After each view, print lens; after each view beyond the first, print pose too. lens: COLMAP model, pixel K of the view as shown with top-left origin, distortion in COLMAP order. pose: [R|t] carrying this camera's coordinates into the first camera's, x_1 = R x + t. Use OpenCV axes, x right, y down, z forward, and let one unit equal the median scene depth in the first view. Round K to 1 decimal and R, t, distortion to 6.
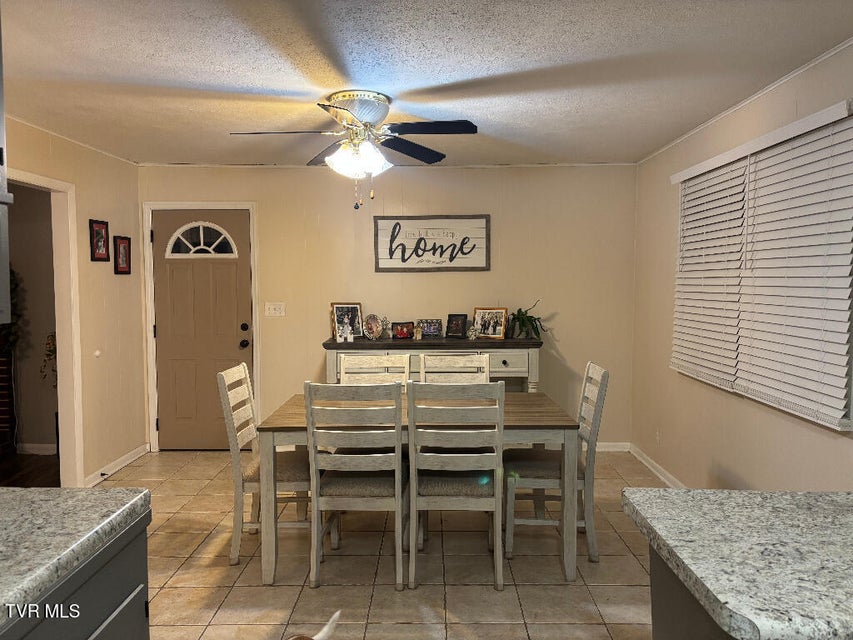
lens RADIAL K [[646.0, 0, 425.6], [0, 646.0, 319.9], [0, 0, 1]] dist [0.065465, -0.077013]
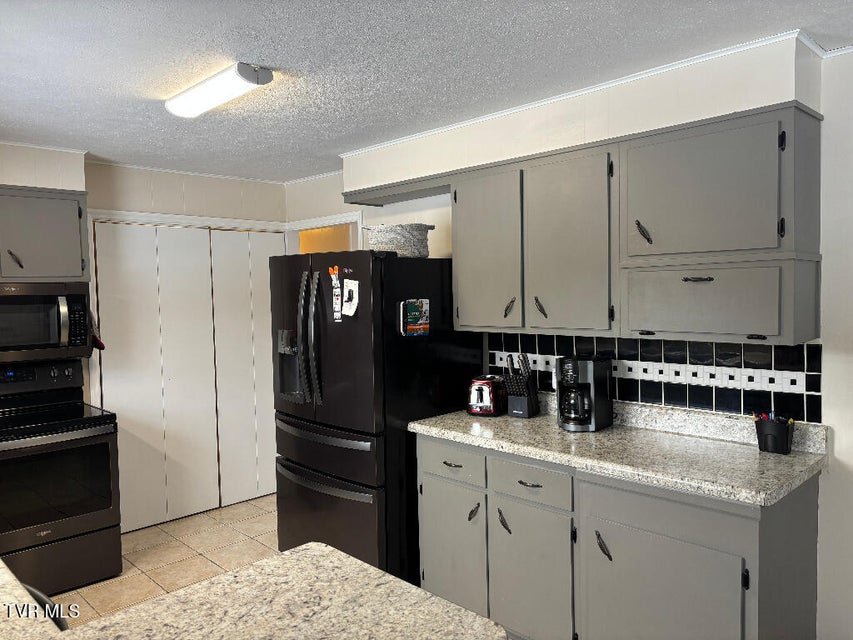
lens RADIAL K [[646.0, 0, 426.2], [0, 646.0, 320.8], [0, 0, 1]] dist [0.065465, -0.077013]
pose [[-0.711968, 0.051309, -0.700335, 1.123388], [-0.021878, 0.995222, 0.095155, -0.209470], [0.701871, 0.083070, -0.707444, 1.850466]]
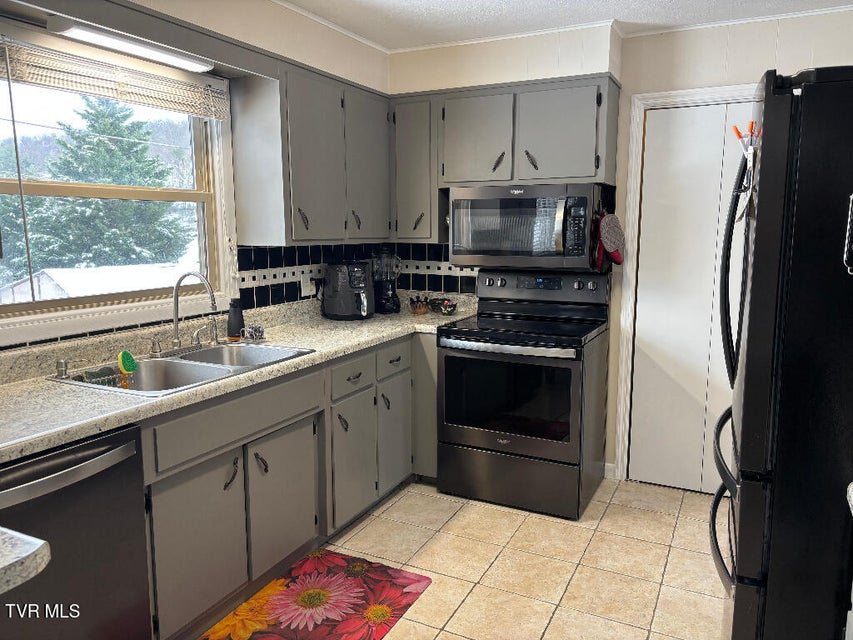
lens RADIAL K [[646.0, 0, 425.5], [0, 646.0, 318.3], [0, 0, 1]] dist [0.065465, -0.077013]
pose [[-0.895850, -0.057298, 0.440646, -0.399355], [0.030447, 0.981406, 0.189513, -0.048852], [-0.443311, 0.183192, -0.877448, 1.280033]]
